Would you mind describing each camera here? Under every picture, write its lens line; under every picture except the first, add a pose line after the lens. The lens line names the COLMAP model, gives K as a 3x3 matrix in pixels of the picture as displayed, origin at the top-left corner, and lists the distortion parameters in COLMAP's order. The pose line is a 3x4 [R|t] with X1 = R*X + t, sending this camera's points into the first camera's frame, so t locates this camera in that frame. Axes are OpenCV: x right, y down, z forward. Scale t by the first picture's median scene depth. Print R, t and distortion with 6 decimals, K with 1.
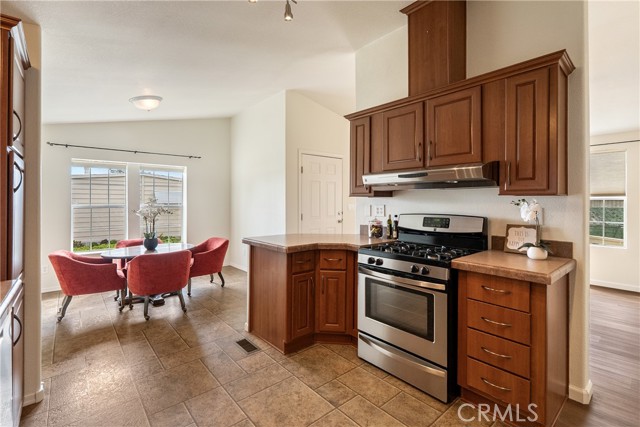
lens RADIAL K [[297.5, 0, 318.7], [0, 297.5, 200.7], [0, 0, 1]] dist [0.000697, -0.000027]
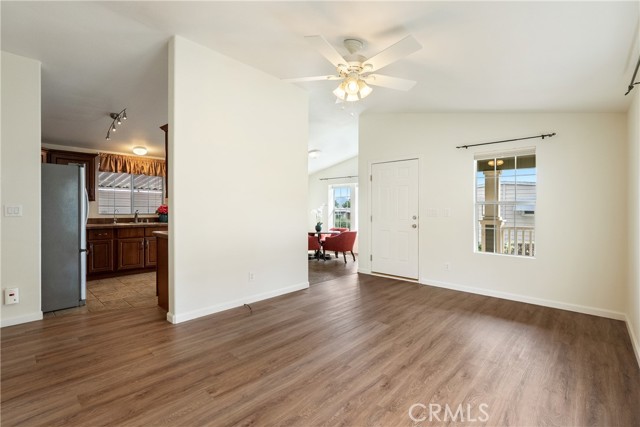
lens RADIAL K [[291.4, 0, 320.0], [0, 291.4, 213.5], [0, 0, 1]] dist [-0.002149, -0.000151]
pose [[0.131082, 0.016155, -0.991240, 1.177268], [-0.004785, 0.999866, 0.015662, 0.020445], [0.991360, 0.002690, 0.131141, 0.721351]]
